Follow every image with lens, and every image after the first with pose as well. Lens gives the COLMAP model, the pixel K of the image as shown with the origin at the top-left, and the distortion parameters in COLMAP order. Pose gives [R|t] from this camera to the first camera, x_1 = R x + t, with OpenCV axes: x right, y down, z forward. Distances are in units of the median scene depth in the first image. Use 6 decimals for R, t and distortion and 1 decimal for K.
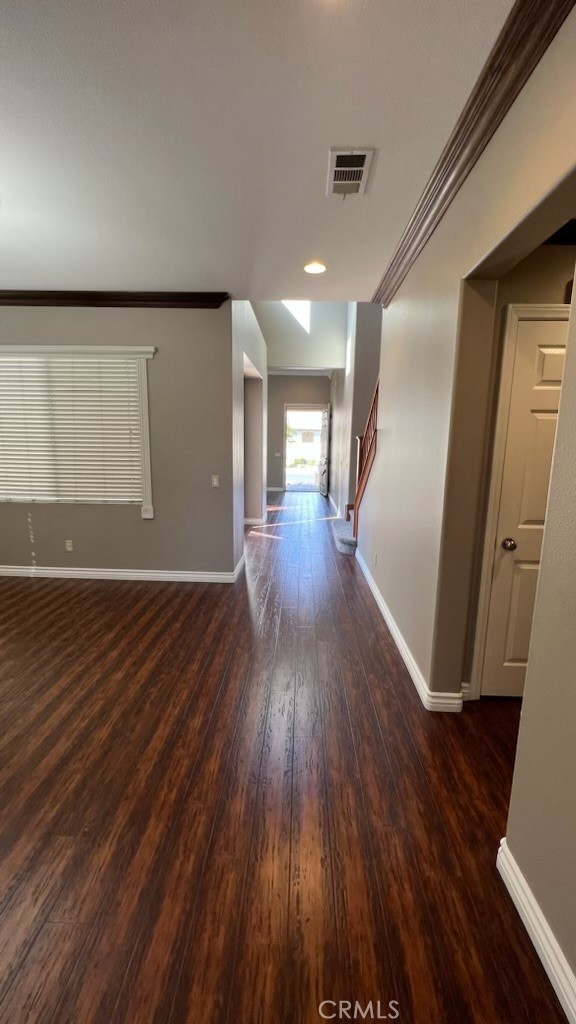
lens RADIAL K [[410.1, 0, 288.5], [0, 410.1, 504.9], [0, 0, 1]] dist [0.000863, 0.000152]
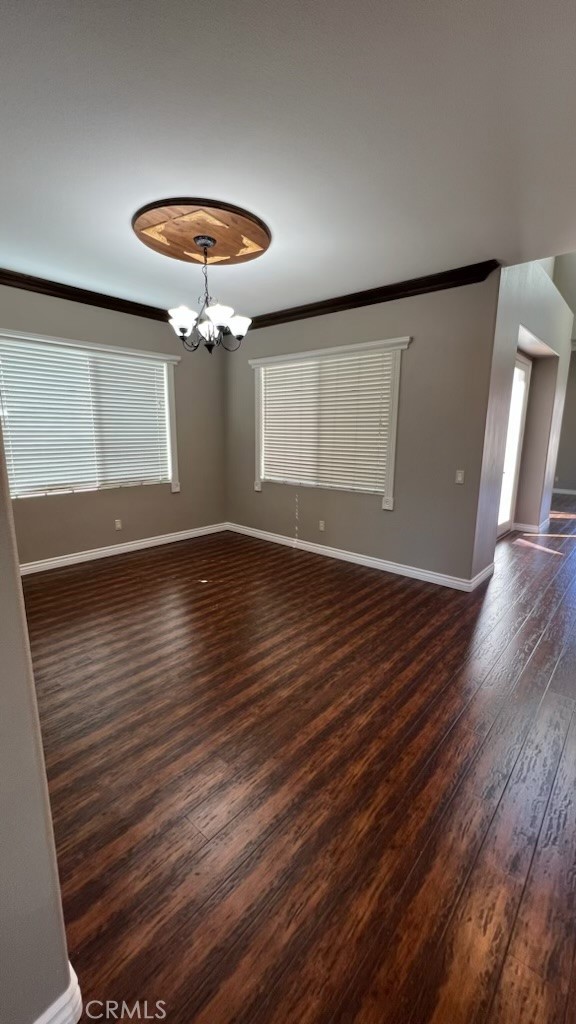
lens RADIAL K [[410.1, 0, 294.9], [0, 410.1, 505.4], [0, 0, 1]] dist [0.000863, 0.000152]
pose [[0.776391, 0.104343, -0.621554, 0.115070], [-0.092945, 0.994373, 0.050830, -0.007482], [0.623360, 0.018306, 0.781721, 0.070693]]
